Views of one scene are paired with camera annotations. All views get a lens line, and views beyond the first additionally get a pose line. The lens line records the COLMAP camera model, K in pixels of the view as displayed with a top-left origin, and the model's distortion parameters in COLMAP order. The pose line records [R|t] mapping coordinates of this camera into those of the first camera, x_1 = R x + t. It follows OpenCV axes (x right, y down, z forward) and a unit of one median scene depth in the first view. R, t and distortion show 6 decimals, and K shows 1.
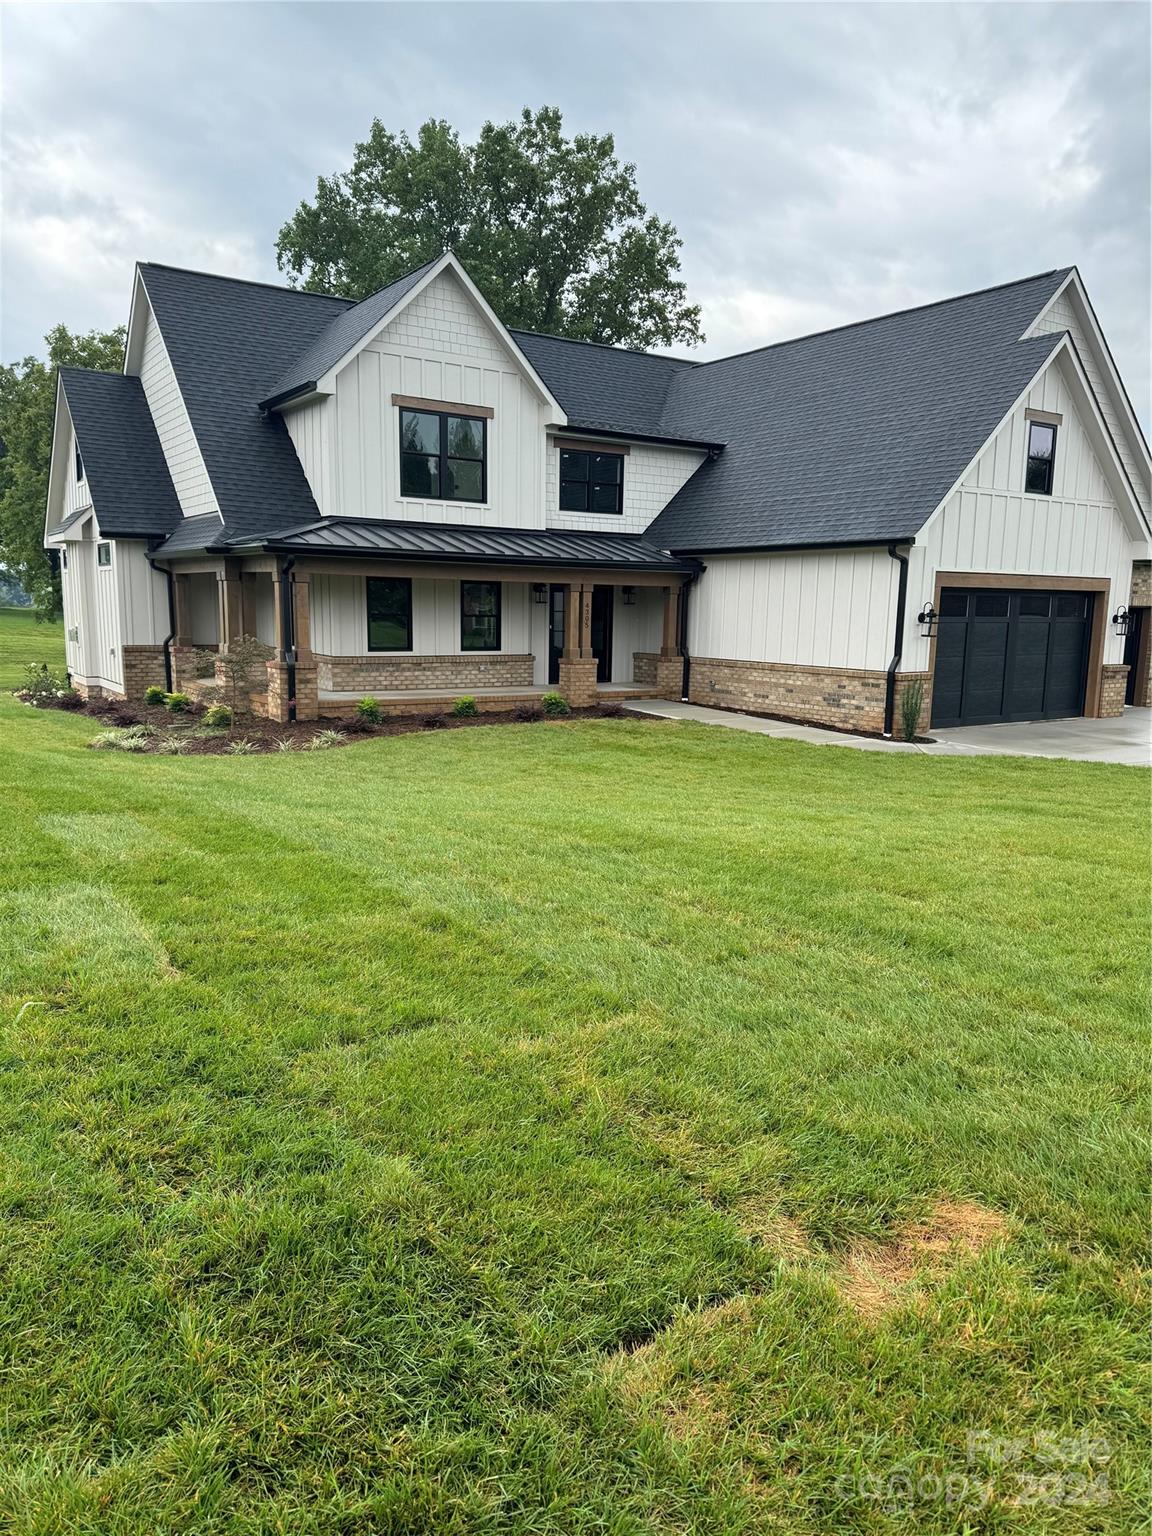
lens RADIAL K [[1061.0, 0, 578.1], [0, 1061.0, 773.0], [0, 0, 1]] dist [0.116795, -0.173748]
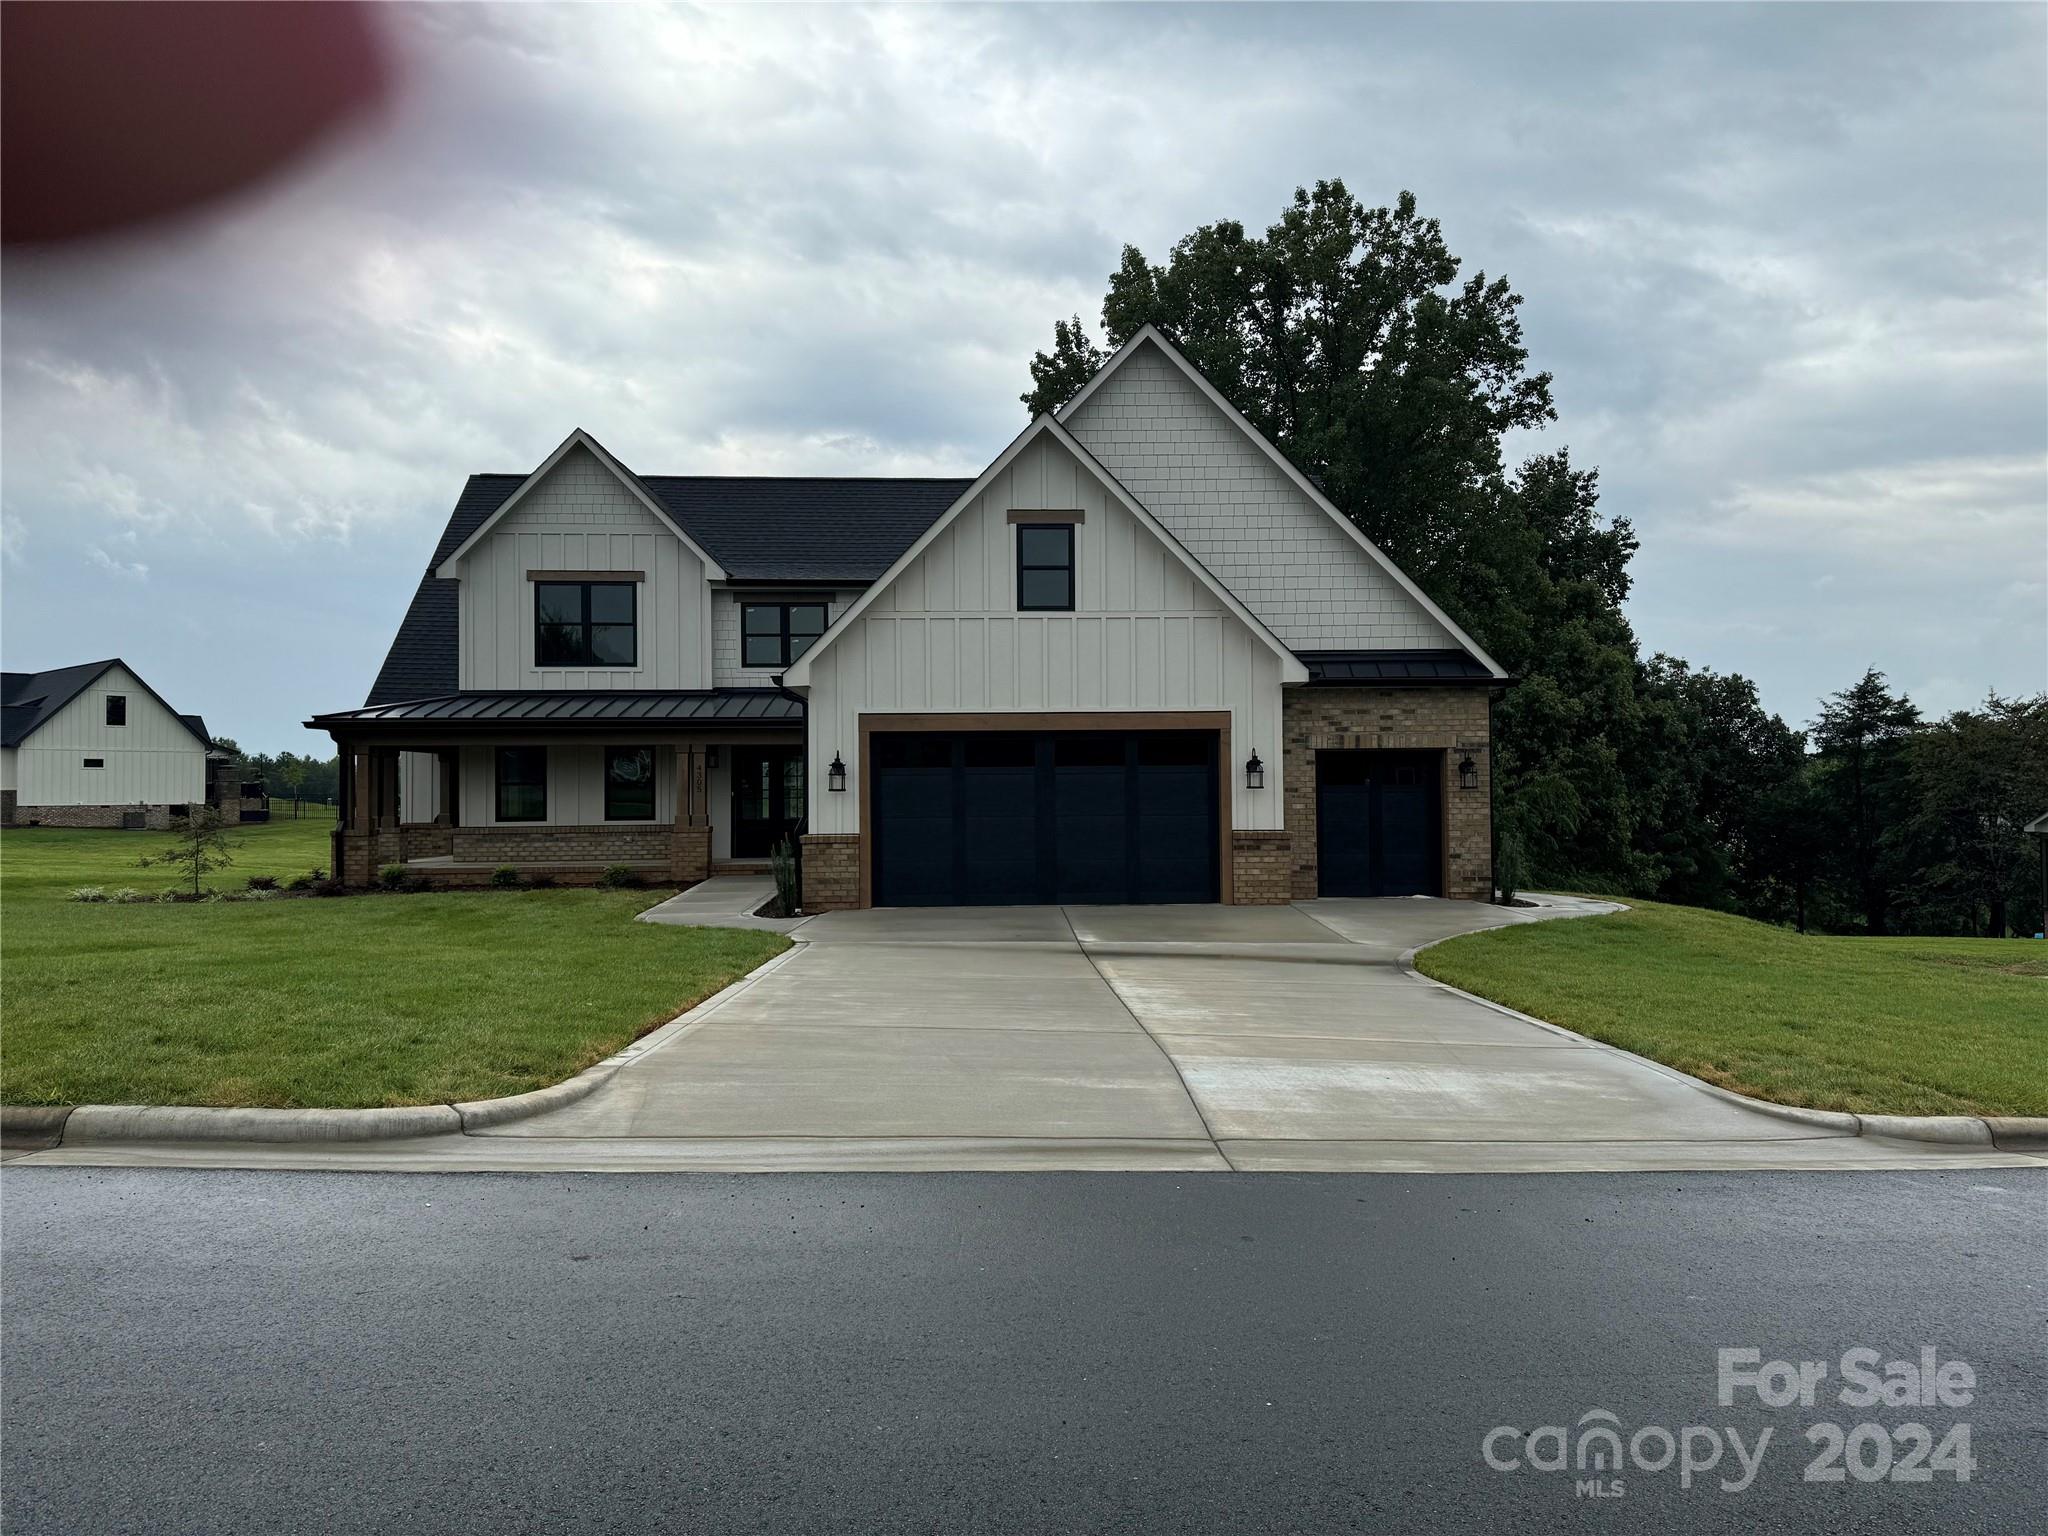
lens RADIAL K [[1402.3, 0, 1028.2], [0, 1402.3, 759.7], [0, 0, 1]] dist [0.154258, -0.207586]
pose [[0.851142, -0.035943, -0.523703, 0.858639], [-0.060384, 0.984326, -0.165696, 0.016724], [0.521450, 0.172655, 0.835631, 0.141152]]
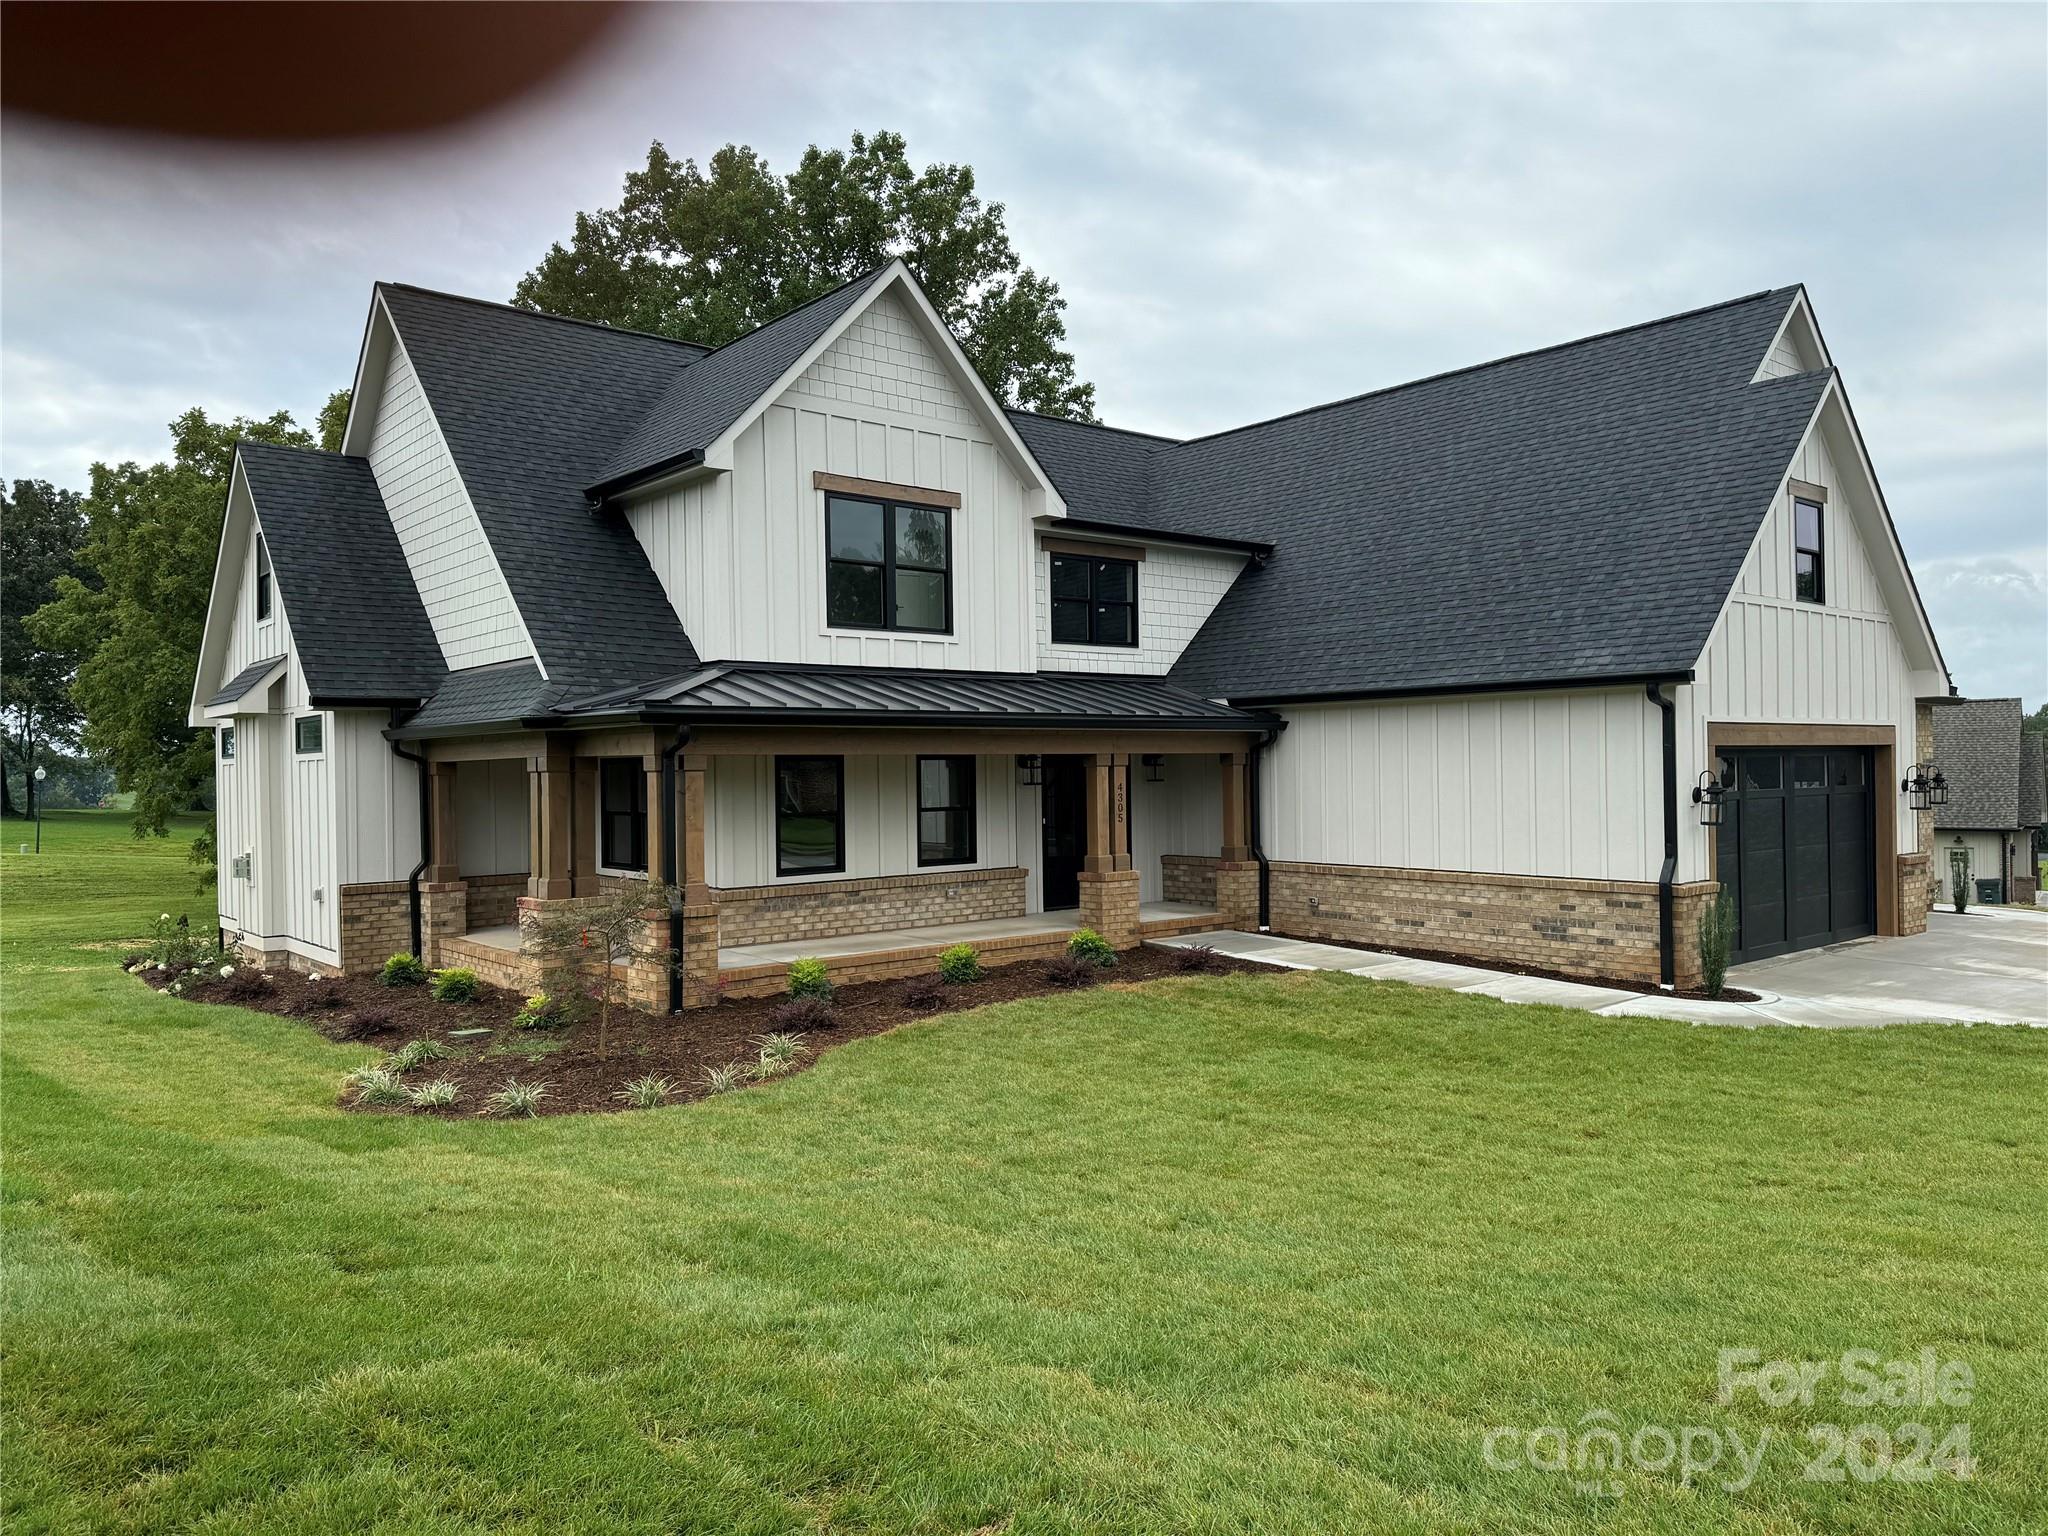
lens RADIAL K [[1412.0, 0, 1024.0], [0, 1412.0, 768.0], [0, 0, 1]] dist [0.167957, -0.305228]
pose [[0.993856, -0.032321, 0.105860, -0.133458], [0.048534, 0.986821, -0.154366, -0.041709], [-0.099475, 0.158555, 0.982326, 0.178194]]
